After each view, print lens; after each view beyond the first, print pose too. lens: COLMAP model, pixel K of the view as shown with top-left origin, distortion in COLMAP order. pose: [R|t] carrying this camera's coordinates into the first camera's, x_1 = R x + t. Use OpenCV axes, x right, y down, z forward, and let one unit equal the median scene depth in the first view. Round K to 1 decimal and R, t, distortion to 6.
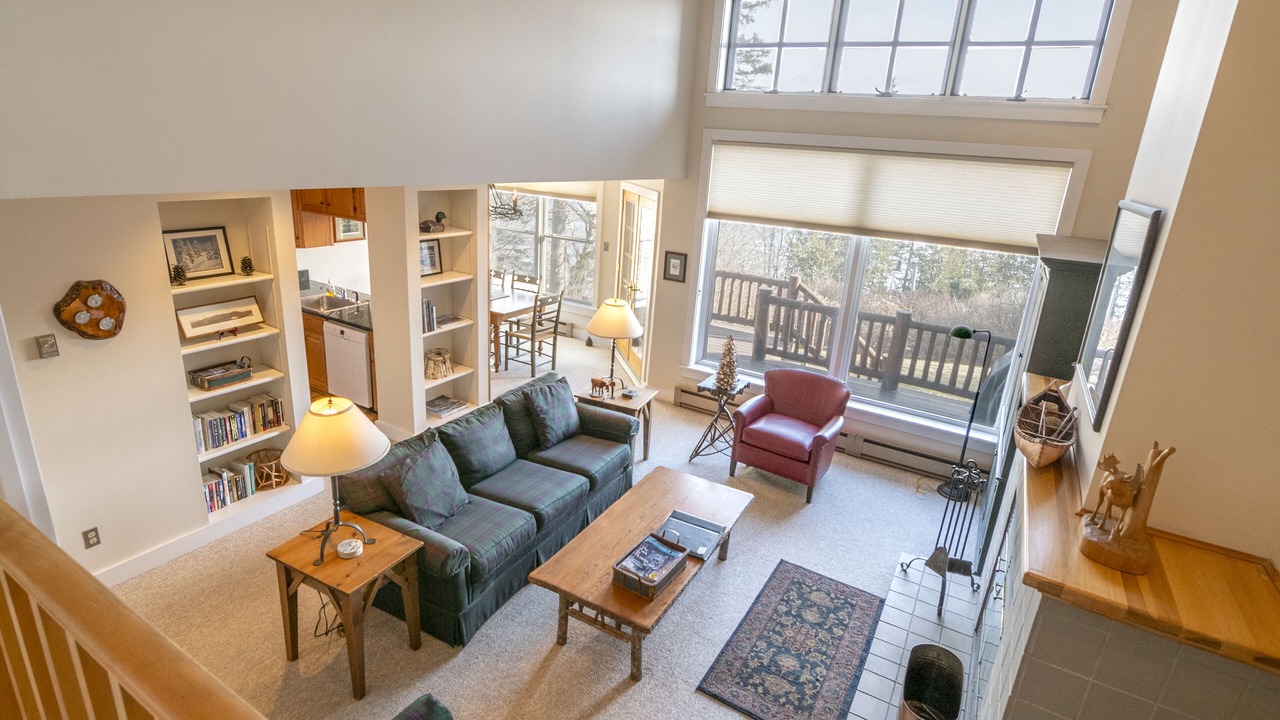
lens RADIAL K [[625.1, 0, 656.7], [0, 625.1, 352.1], [0, 0, 1]] dist [0.000837, -0.010246]
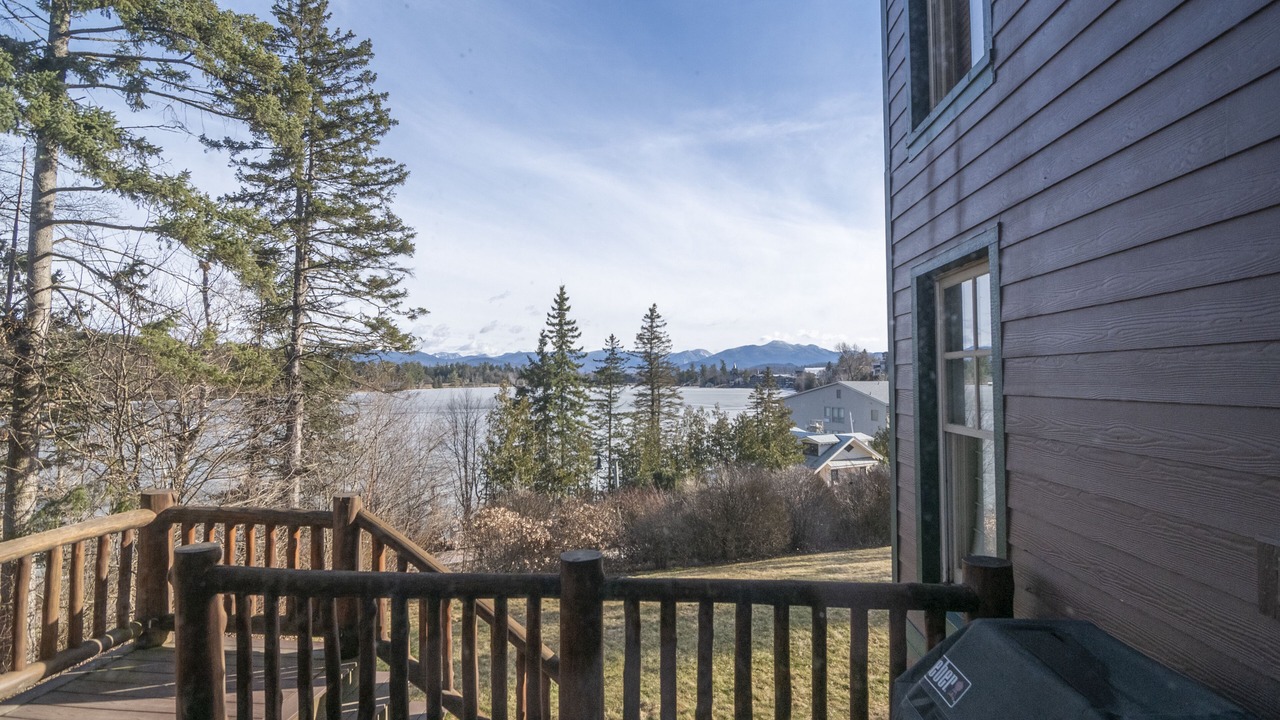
lens RADIAL K [[625.1, 0, 656.7], [0, 625.1, 352.1], [0, 0, 1]] dist [0.000837, -0.010246]
pose [[0.891326, -0.047940, 0.450821, 0.040195], [0.194645, 0.938547, -0.285030, -0.009106], [-0.409453, 0.341805, 0.845883, 0.092692]]
